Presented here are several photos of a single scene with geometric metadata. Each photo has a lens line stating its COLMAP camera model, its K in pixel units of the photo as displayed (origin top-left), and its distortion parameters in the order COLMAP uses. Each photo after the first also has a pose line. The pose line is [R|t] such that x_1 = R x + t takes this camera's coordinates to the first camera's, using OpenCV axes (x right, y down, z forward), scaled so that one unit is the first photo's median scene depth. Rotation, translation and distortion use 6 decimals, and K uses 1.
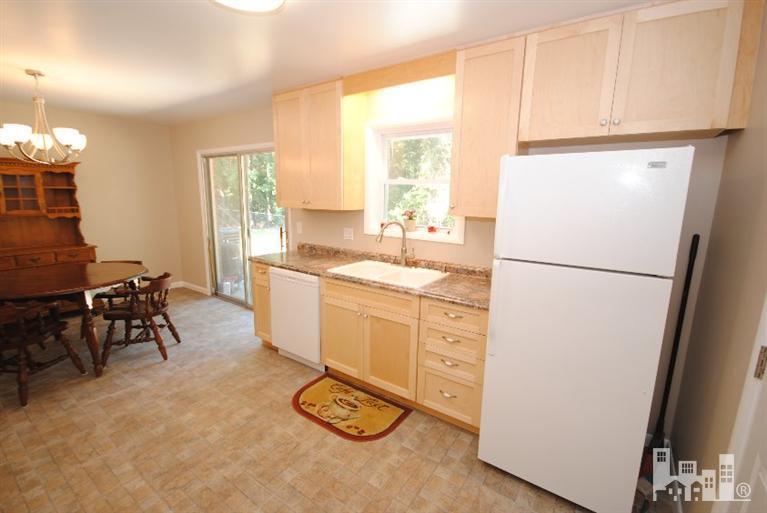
lens RADIAL K [[337.3, 0, 386.6], [0, 337.3, 258.0], [0, 0, 1]] dist [0.005461, -0.007311]
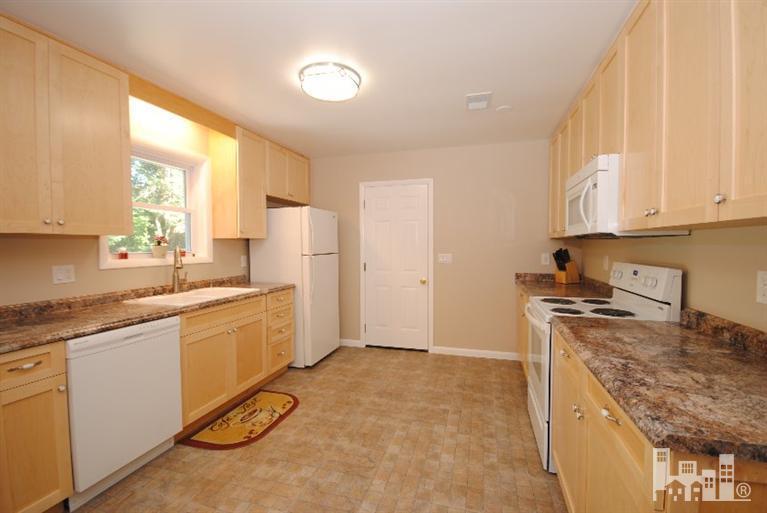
lens RADIAL K [[337.3, 0, 386.6], [0, 337.3, 258.0], [0, 0, 1]] dist [0.005461, -0.007311]
pose [[-0.316836, -0.056519, 0.946795, -1.130324], [0.169832, 0.978710, 0.115257, -0.088976], [-0.933151, 0.197314, -0.300492, 0.762749]]
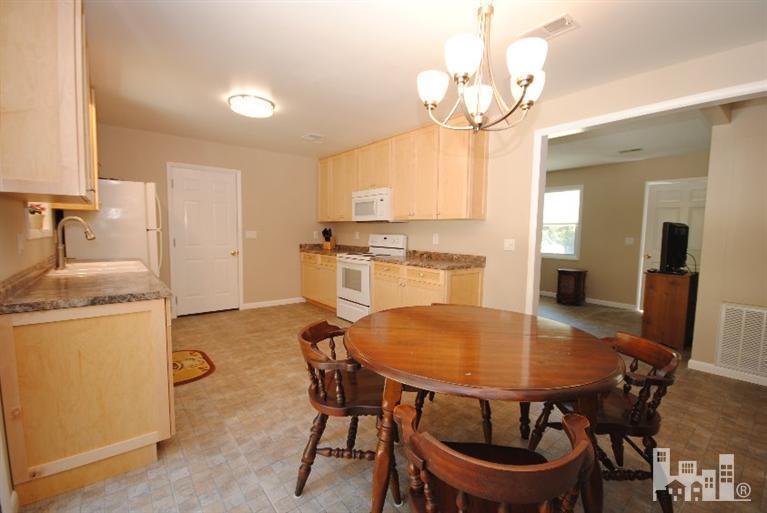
lens RADIAL K [[337.3, 0, 386.6], [0, 337.3, 258.0], [0, 0, 1]] dist [0.005461, -0.007311]
pose [[-0.959944, -0.058355, 0.274049, -1.078506], [0.015449, 0.965561, 0.259717, -0.233270], [-0.279767, 0.253547, -0.925983, 1.688514]]
